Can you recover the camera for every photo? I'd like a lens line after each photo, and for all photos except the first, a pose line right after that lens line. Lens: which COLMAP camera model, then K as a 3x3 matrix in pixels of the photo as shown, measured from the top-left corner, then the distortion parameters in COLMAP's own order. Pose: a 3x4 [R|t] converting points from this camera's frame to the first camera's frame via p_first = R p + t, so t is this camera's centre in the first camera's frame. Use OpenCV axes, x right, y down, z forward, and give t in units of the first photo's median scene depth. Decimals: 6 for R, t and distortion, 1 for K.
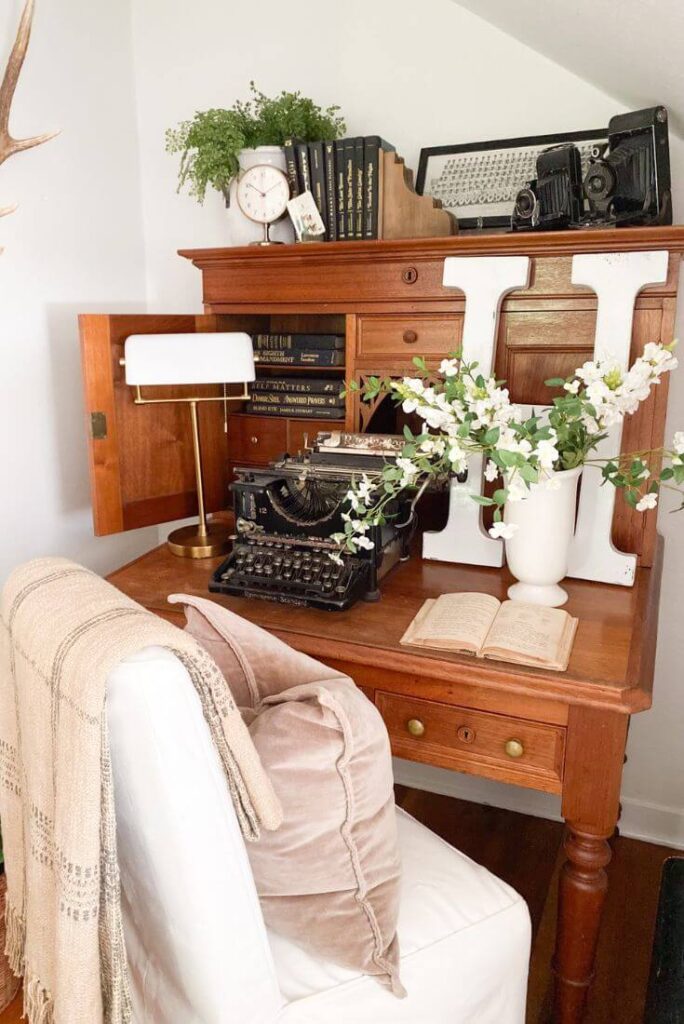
lens RADIAL K [[782.1, 0, 314.2], [0, 782.1, 511.1], [0, 0, 1]] dist [0.046099, -0.055175]
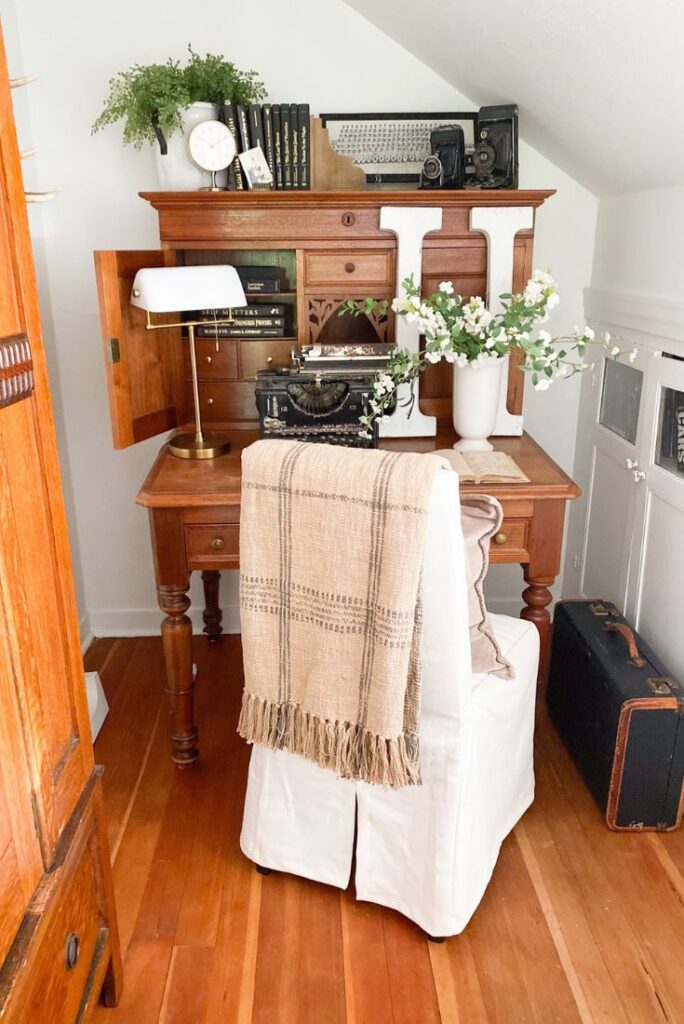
lens RADIAL K [[782.1, 0, 323.6], [0, 782.1, 500.1], [0, 0, 1]] dist [0.046099, -0.055175]
pose [[0.892053, -0.141192, 0.429310, -0.525104], [0.109526, 0.989167, 0.097736, 0.025705], [-0.438459, -0.040165, 0.897853, -0.160548]]
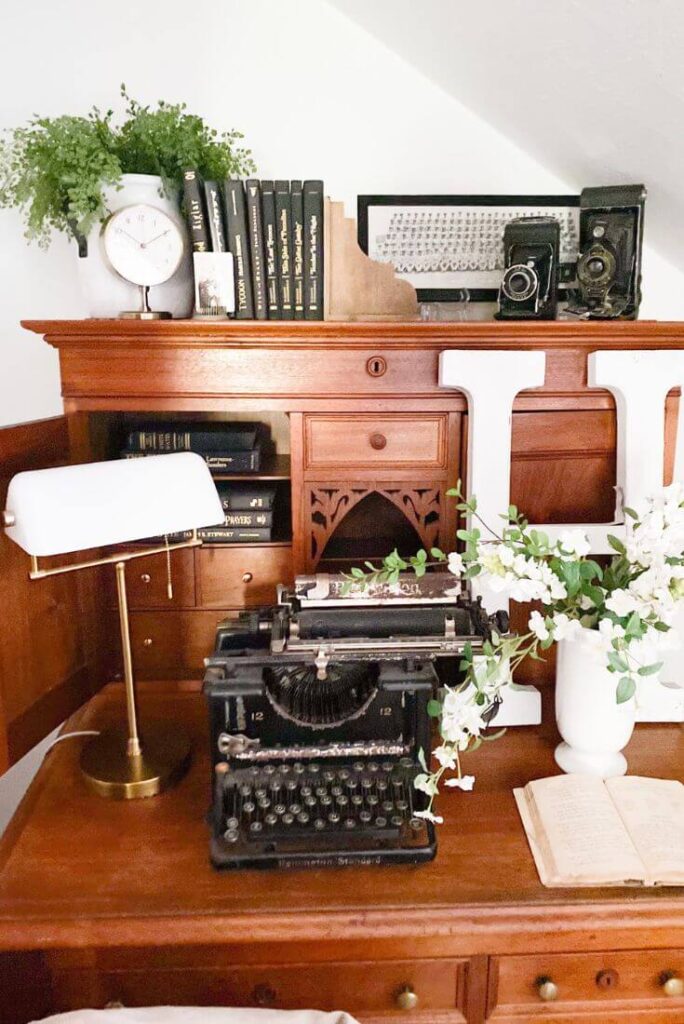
lens RADIAL K [[752.3, 0, 349.4], [0, 752.3, 502.7], [0, 0, 1]] dist [0.043020, -0.028881]
pose [[0.892662, -0.096096, 0.440364, -0.243581], [0.101139, 0.994799, 0.012067, -0.170536], [-0.439234, 0.033766, 0.897738, 0.331240]]
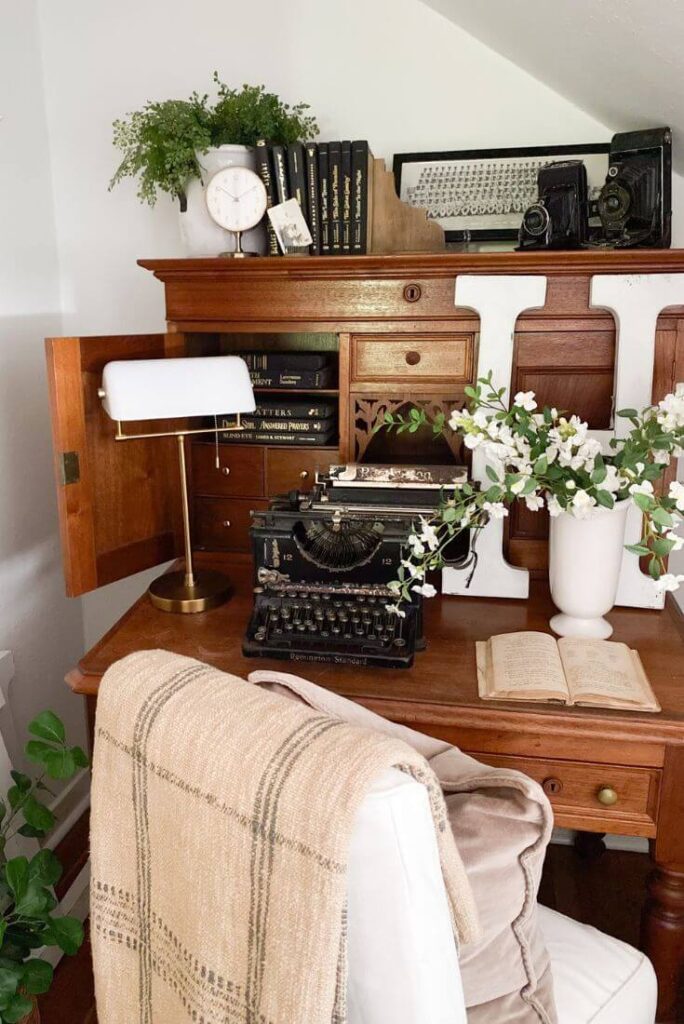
lens RADIAL K [[824.6, 0, 319.8], [0, 824.6, 508.8], [0, 0, 1]] dist [0.035081, -0.034169]
pose [[0.972101, -0.057121, 0.227499, -0.218476], [0.057760, 0.998323, 0.003856, -0.052630], [-0.227338, 0.009392, 0.973771, 0.069593]]
